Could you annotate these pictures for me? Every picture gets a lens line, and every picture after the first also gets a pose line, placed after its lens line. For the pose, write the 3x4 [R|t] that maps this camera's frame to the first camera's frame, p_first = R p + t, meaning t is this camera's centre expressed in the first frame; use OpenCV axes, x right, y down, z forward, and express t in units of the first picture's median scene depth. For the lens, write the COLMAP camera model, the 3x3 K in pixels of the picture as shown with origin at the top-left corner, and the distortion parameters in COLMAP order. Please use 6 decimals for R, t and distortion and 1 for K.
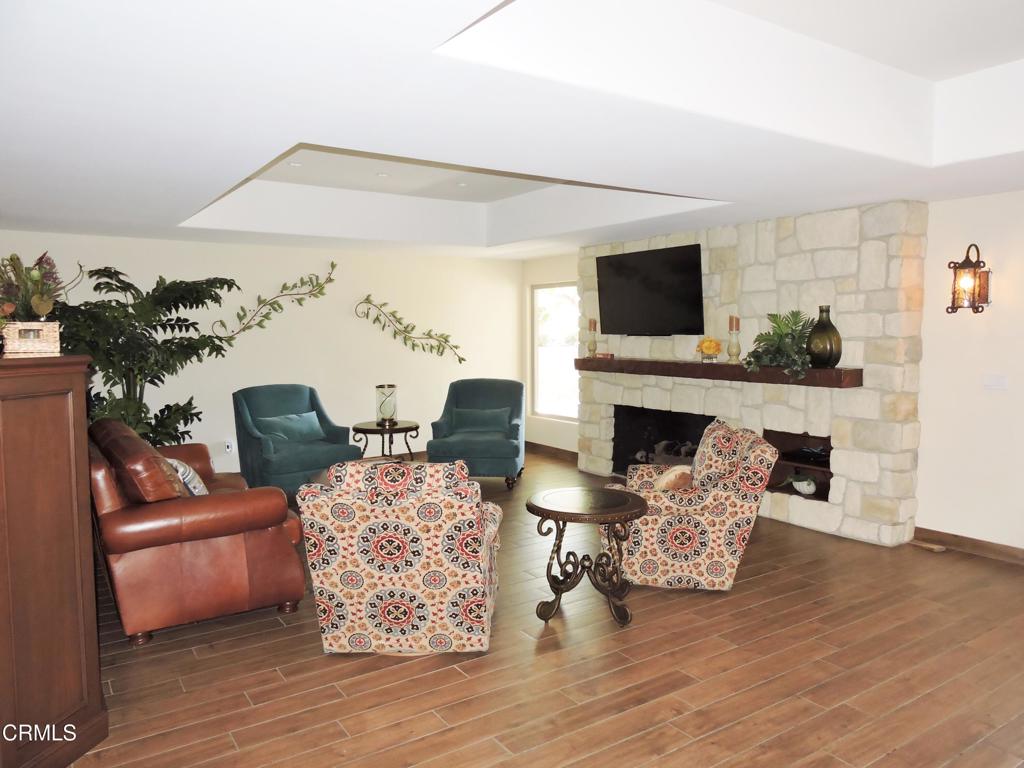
lens RADIAL K [[740.0, 0, 517.6], [0, 740.0, 385.5], [0, 0, 1]] dist [0.002670, 0.002315]
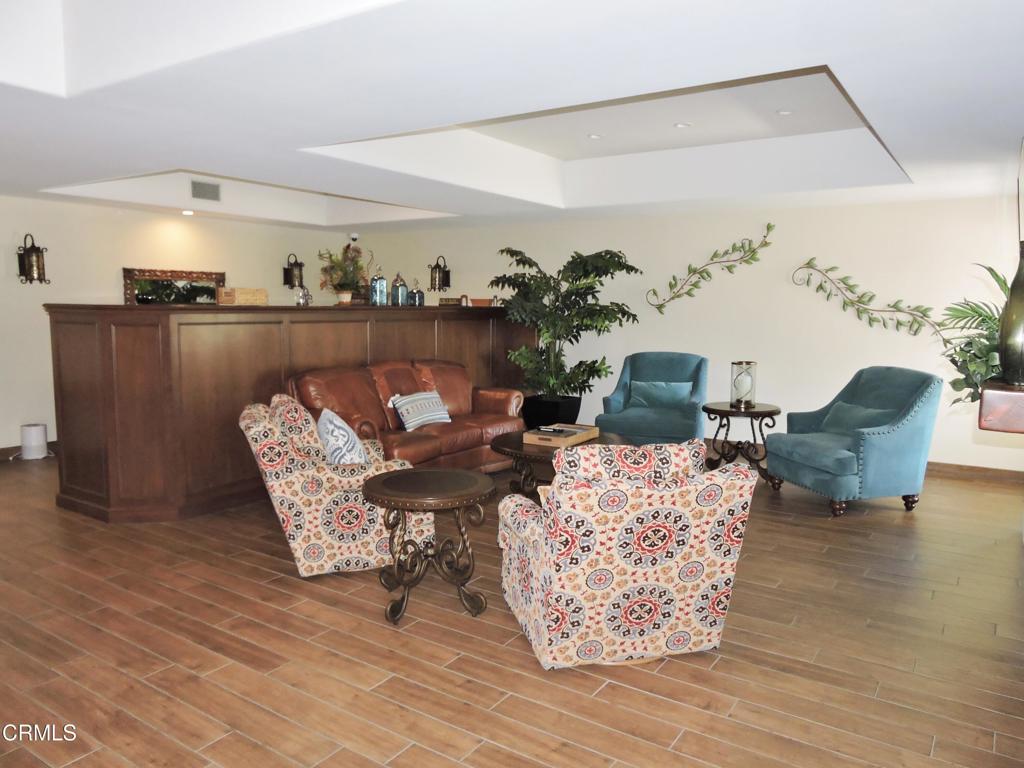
lens RADIAL K [[740.0, 0, 516.1], [0, 740.0, 382.4], [0, 0, 1]] dist [0.002670, 0.002315]
pose [[0.372324, 0.108308, -0.921761, 0.506145], [-0.080732, 0.993182, 0.084090, -0.026811], [0.924585, 0.043107, 0.378530, 0.399432]]
